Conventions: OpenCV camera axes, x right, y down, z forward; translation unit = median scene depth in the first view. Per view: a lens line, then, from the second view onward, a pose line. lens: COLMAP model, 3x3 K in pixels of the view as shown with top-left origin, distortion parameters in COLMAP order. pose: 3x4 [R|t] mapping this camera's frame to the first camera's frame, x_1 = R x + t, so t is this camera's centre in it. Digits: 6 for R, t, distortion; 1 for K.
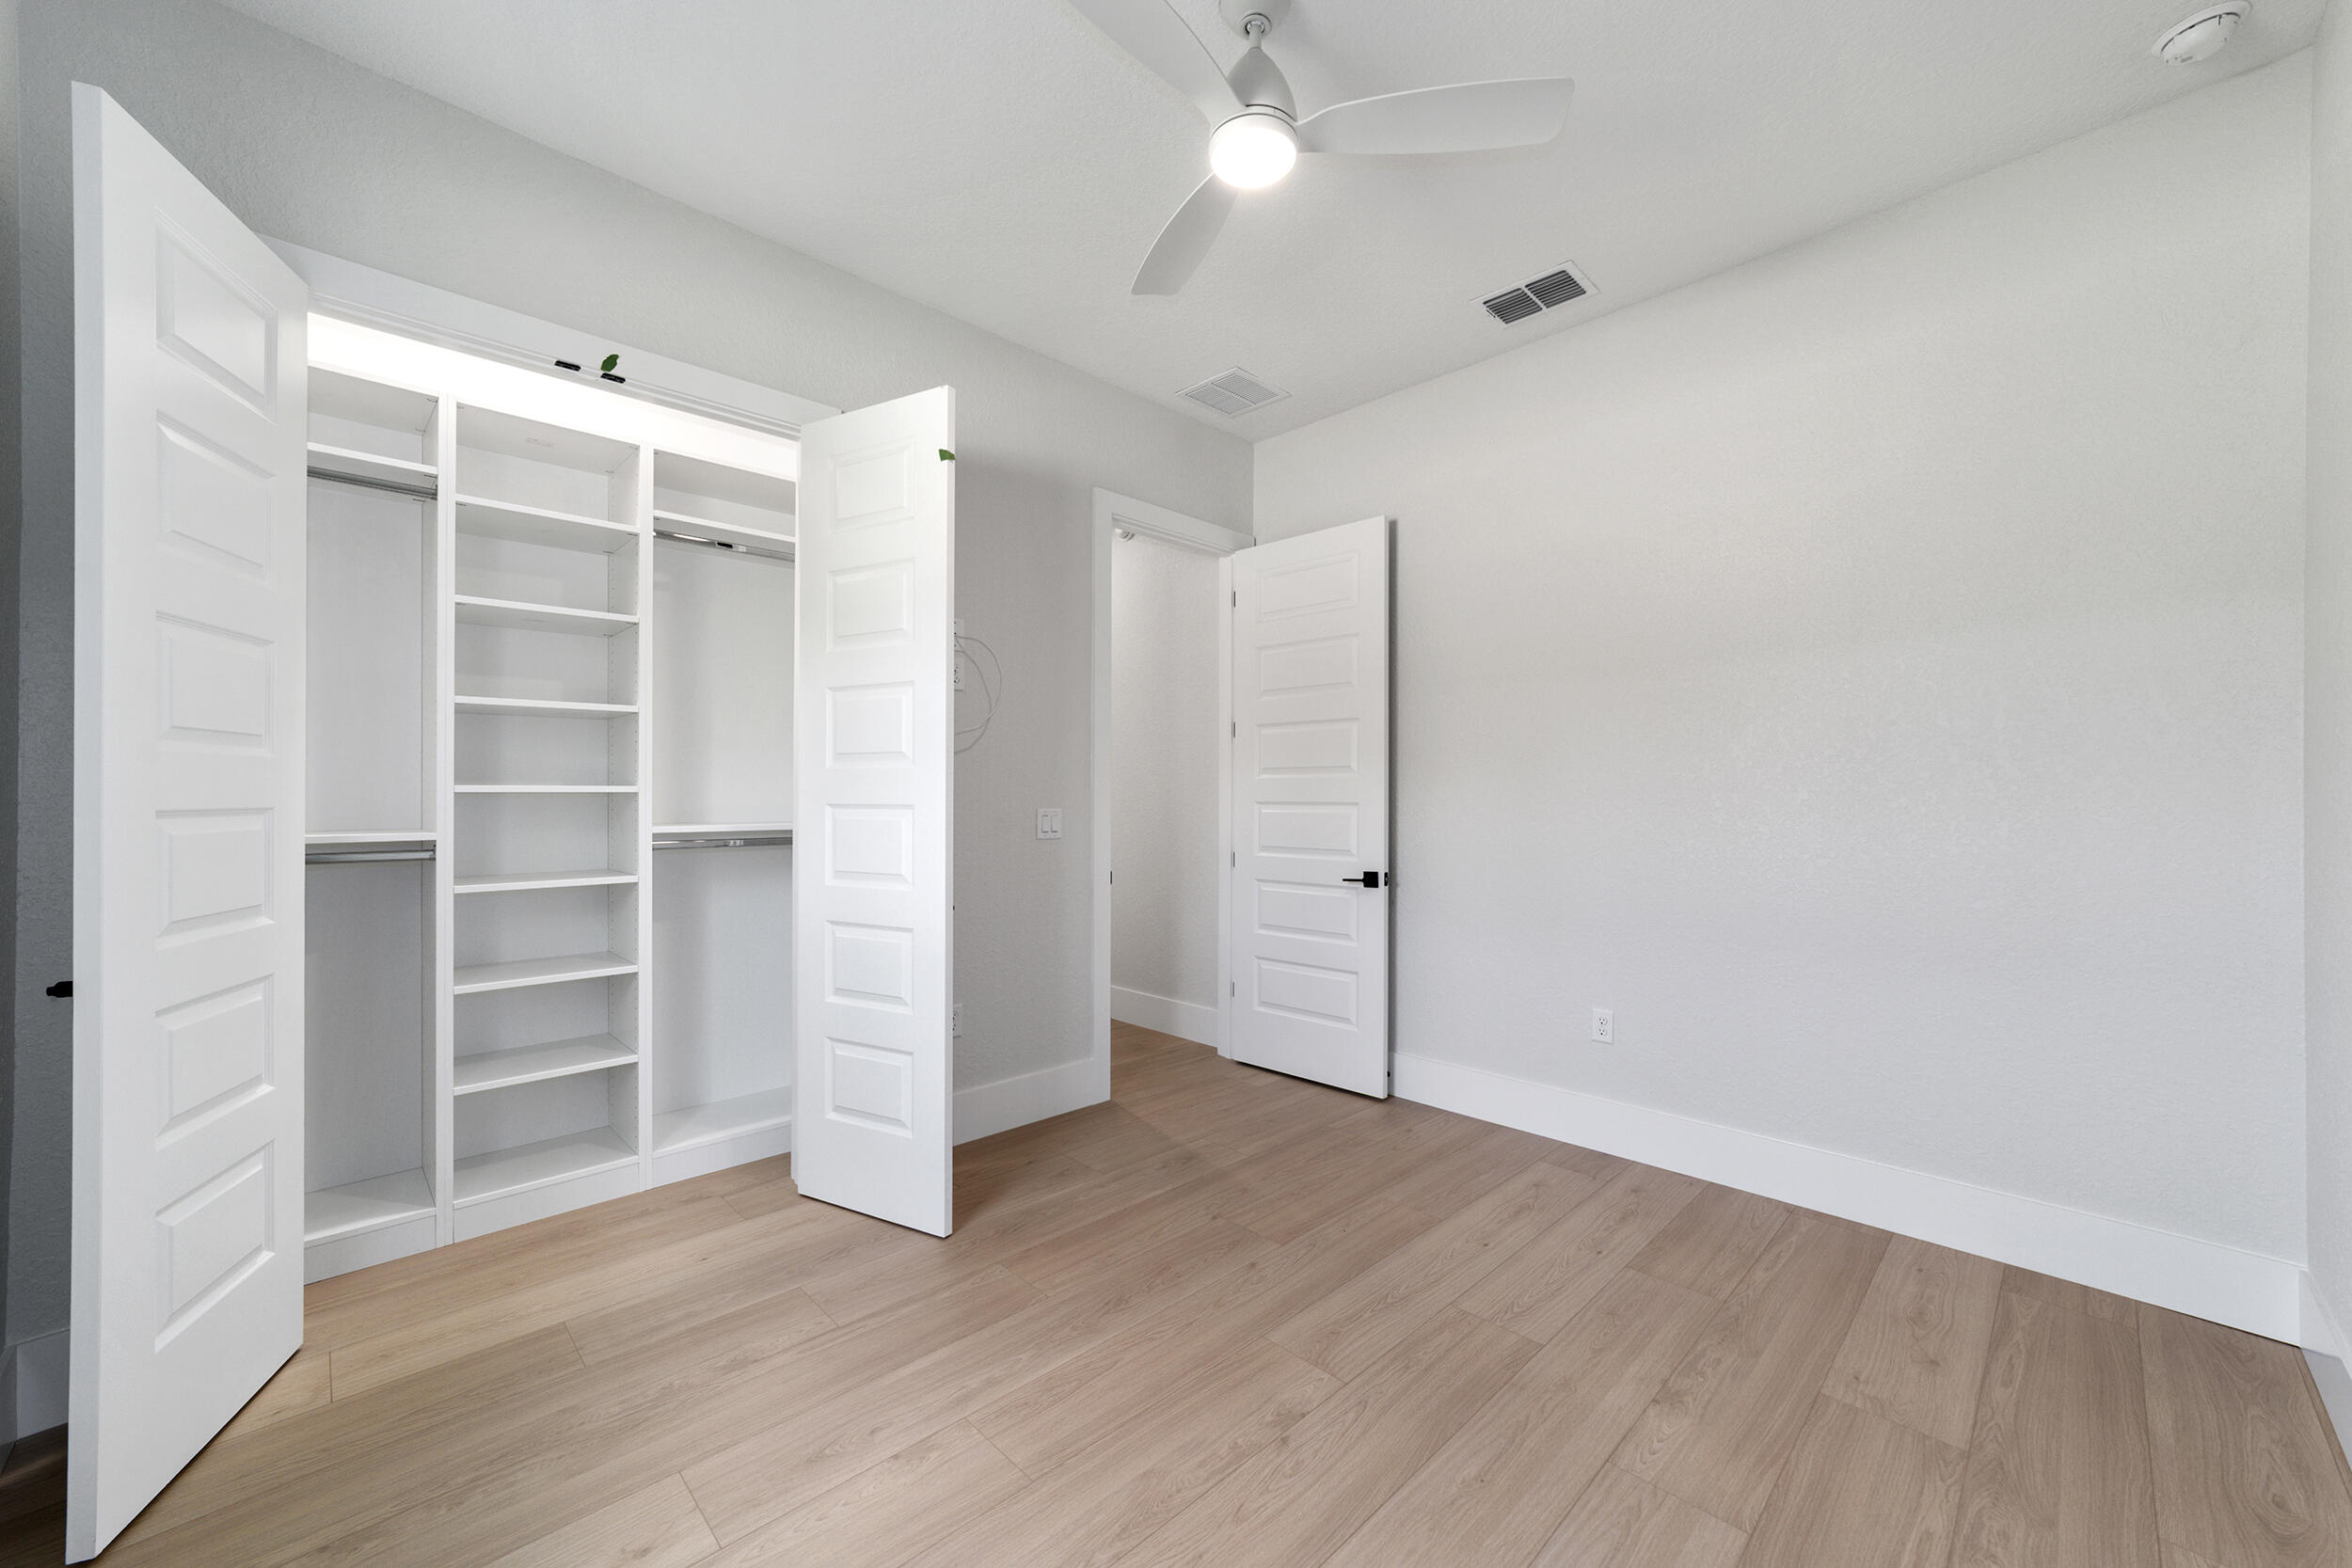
lens RADIAL K [[897.3, 0, 1184.4], [0, 897.3, 794.0], [0, 0, 1]] dist [0.002205, 0.000290]
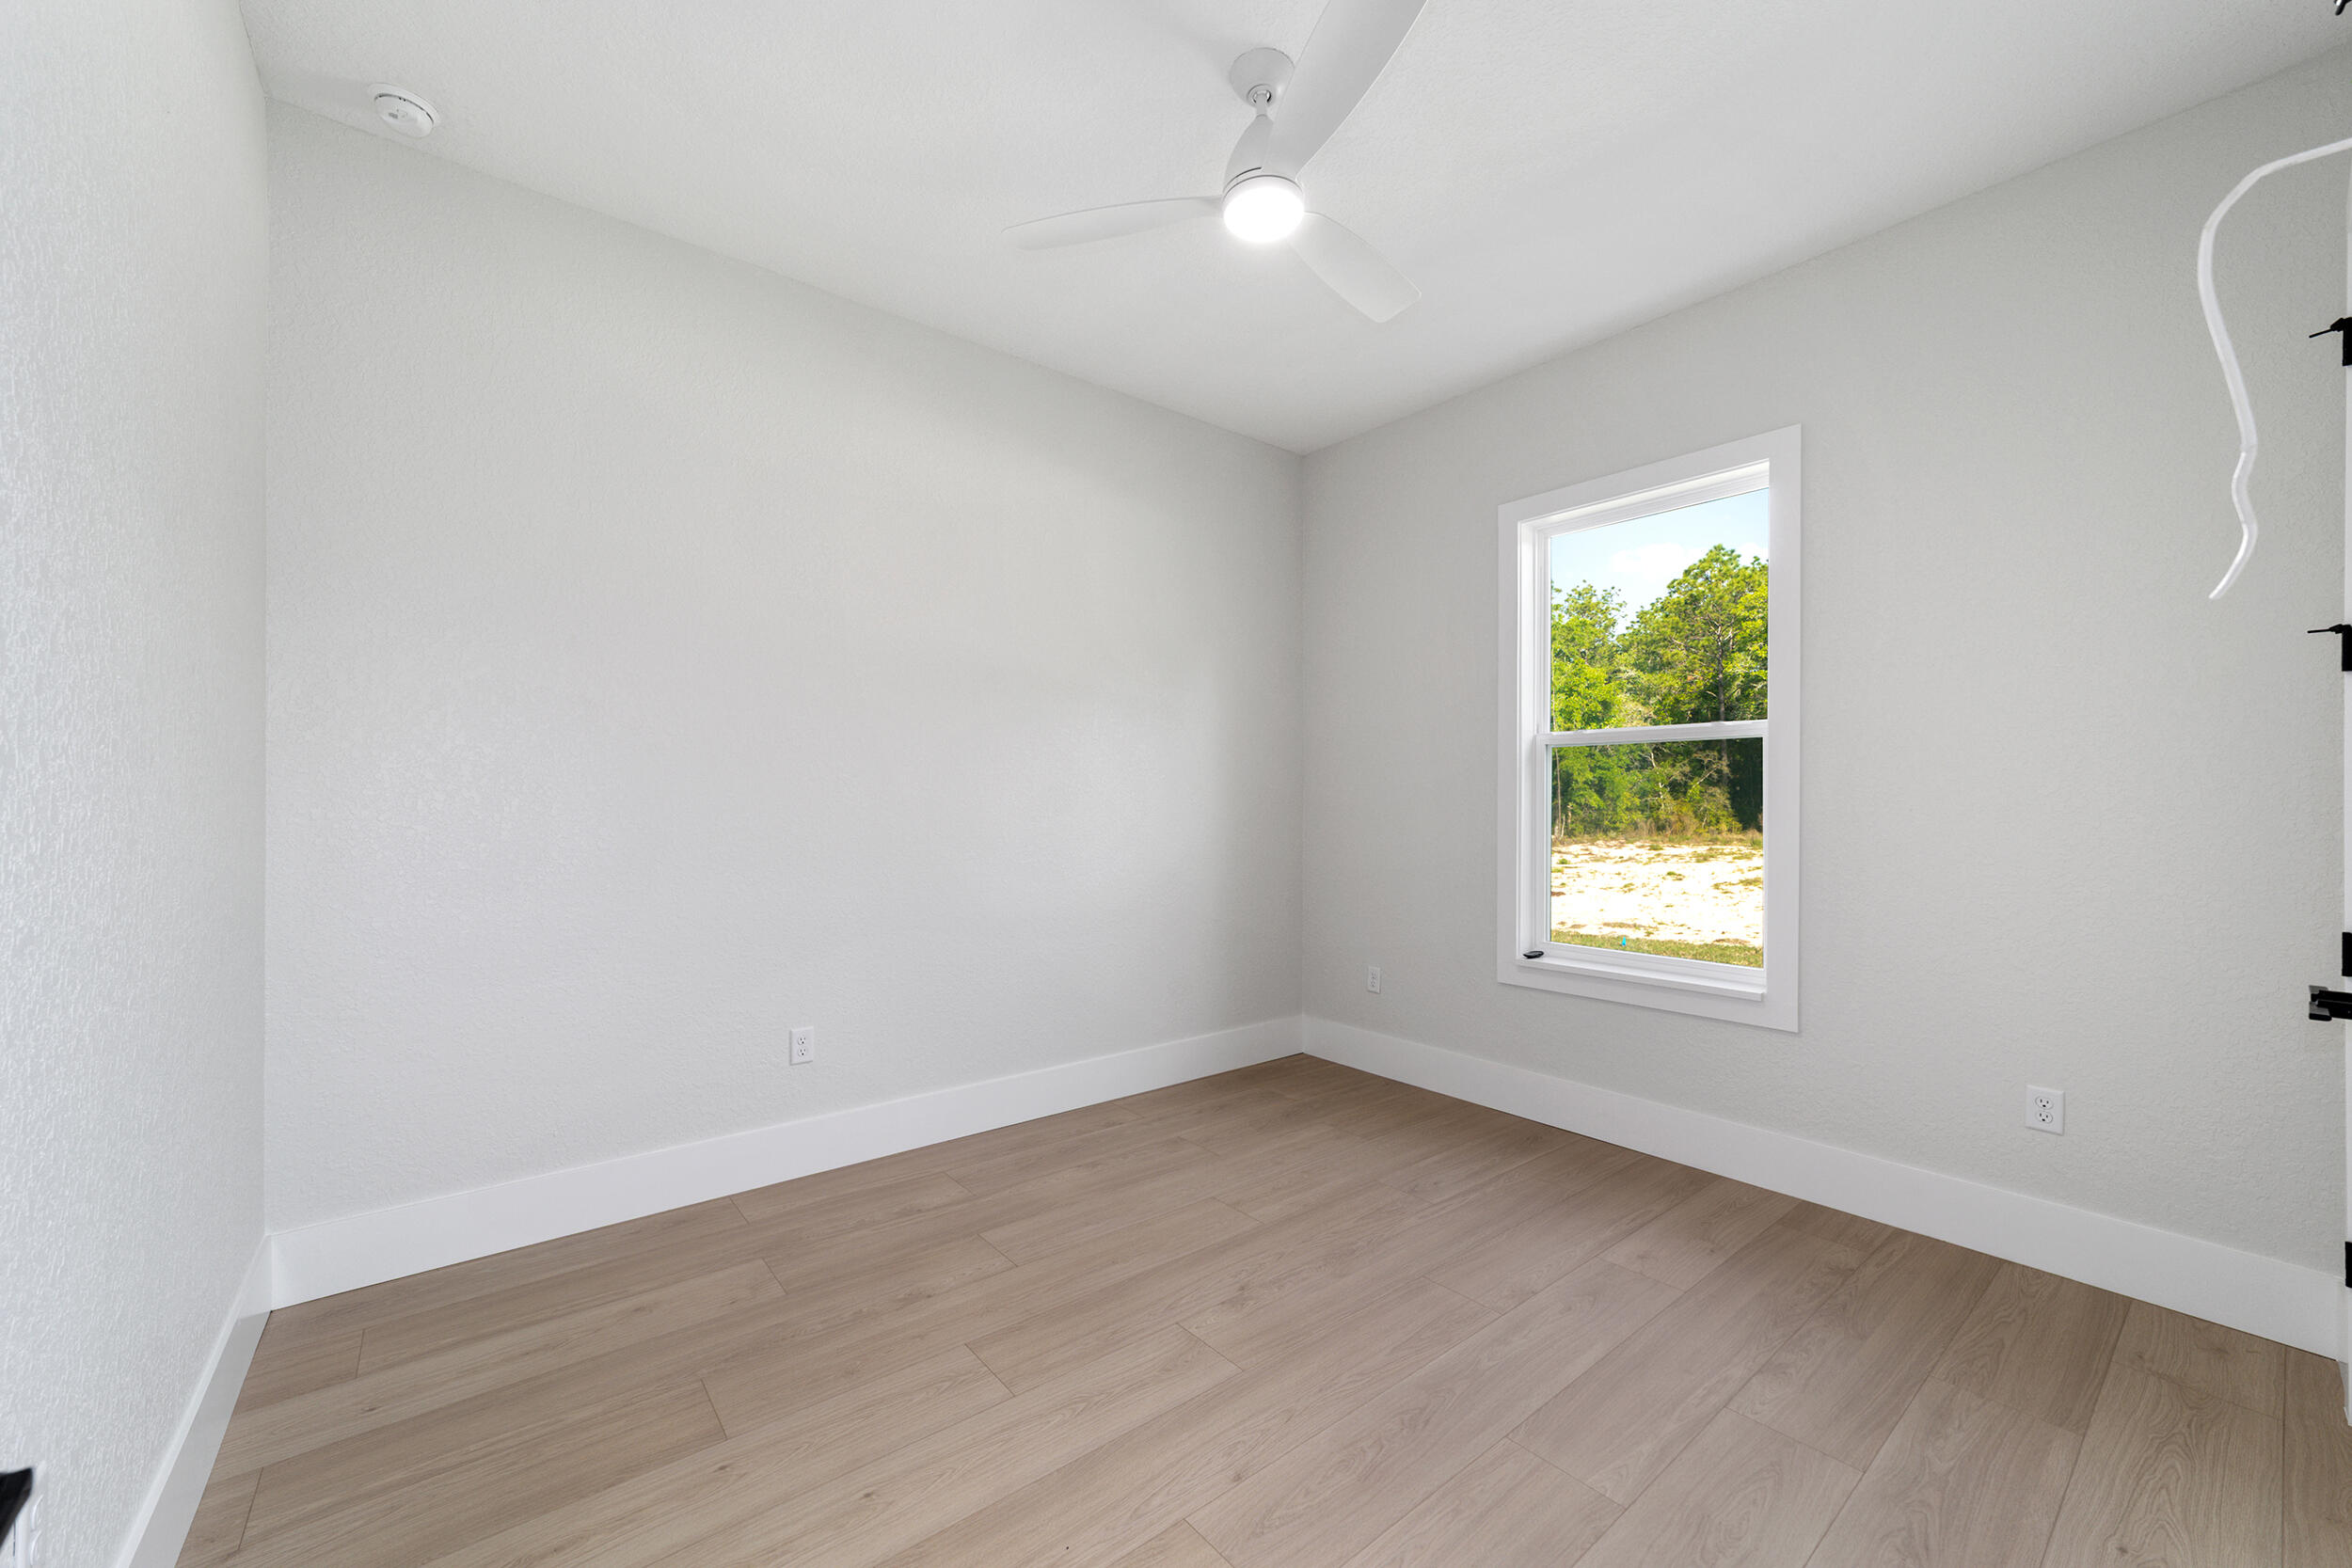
lens RADIAL K [[897.3, 0, 1168.9], [0, 897.3, 791.9], [0, 0, 1]] dist [0.002205, 0.000290]
pose [[-0.994085, -0.006424, 0.108415, 0.068896], [-0.007990, 0.999870, -0.014009, 0.006453], [-0.108310, -0.014792, -0.994007, 2.016017]]
